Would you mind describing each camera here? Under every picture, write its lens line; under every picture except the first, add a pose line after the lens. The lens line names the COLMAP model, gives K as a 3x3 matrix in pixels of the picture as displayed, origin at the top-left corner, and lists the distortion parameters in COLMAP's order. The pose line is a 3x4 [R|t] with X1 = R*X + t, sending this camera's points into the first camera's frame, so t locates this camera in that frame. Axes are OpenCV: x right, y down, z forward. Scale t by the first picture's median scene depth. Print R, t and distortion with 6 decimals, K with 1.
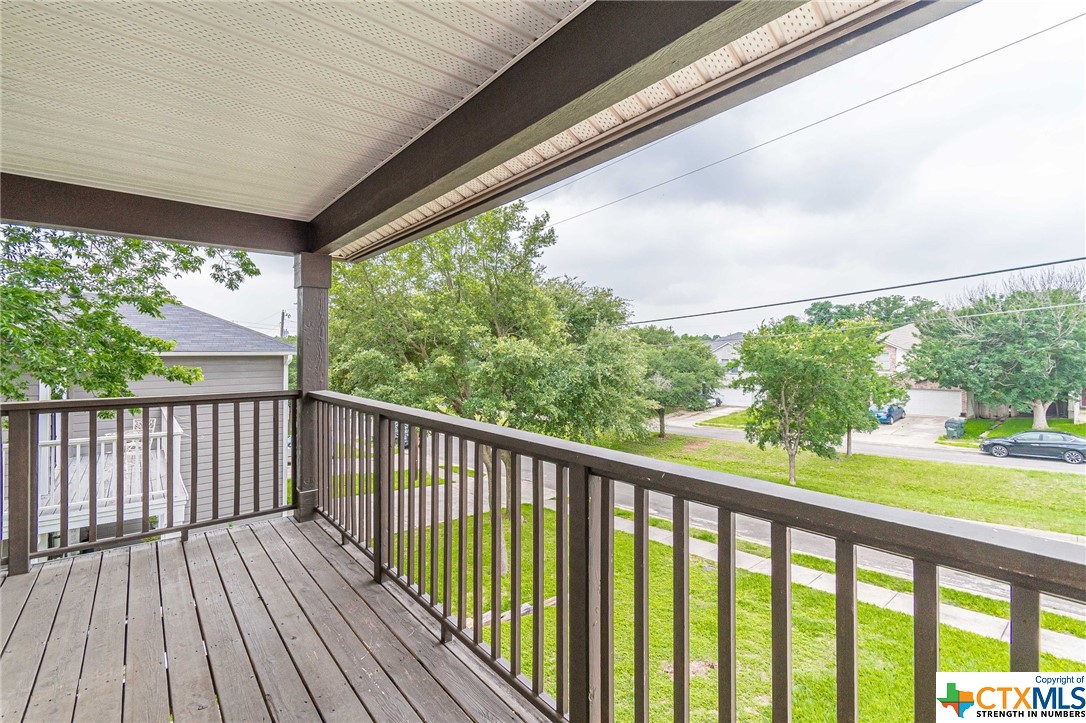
lens RADIAL K [[478.9, 0, 539.9], [0, 478.9, 353.3], [0, 0, 1]] dist [0.001667, -0.000686]
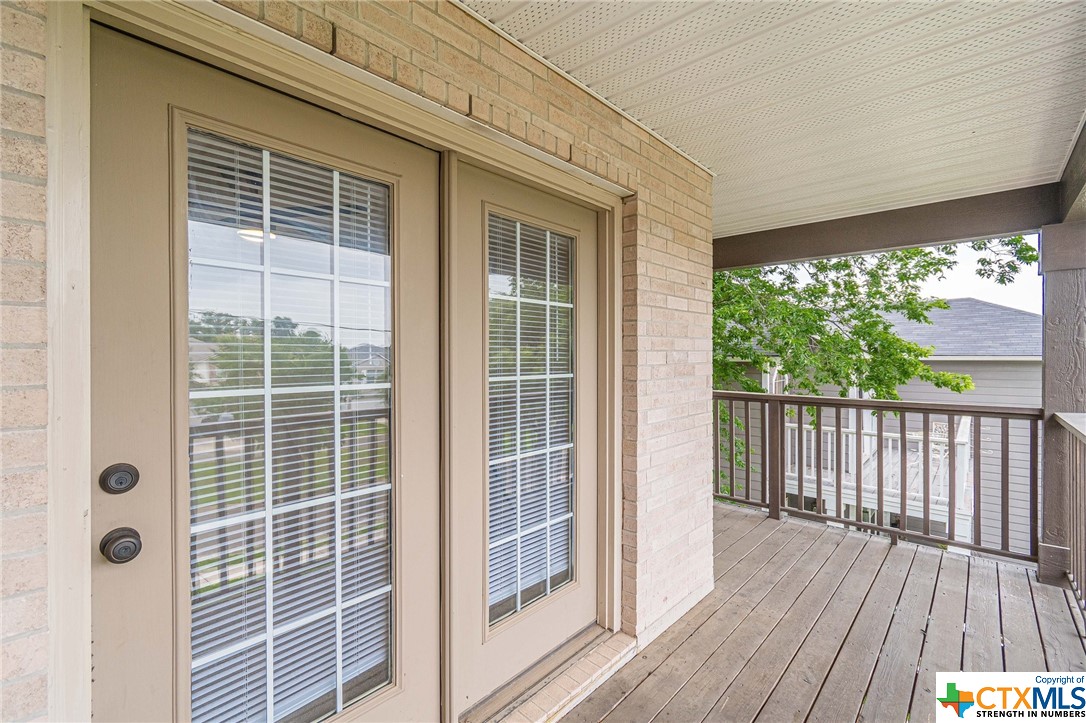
lens RADIAL K [[478.9, 0, 540.7], [0, 478.9, 360.3], [0, 0, 1]] dist [0.001667, -0.000686]
pose [[0.135852, 0.008457, -0.990693, 0.091007], [-0.002414, 0.999963, 0.008205, -0.002737], [0.990726, 0.001277, 0.135868, 0.071397]]
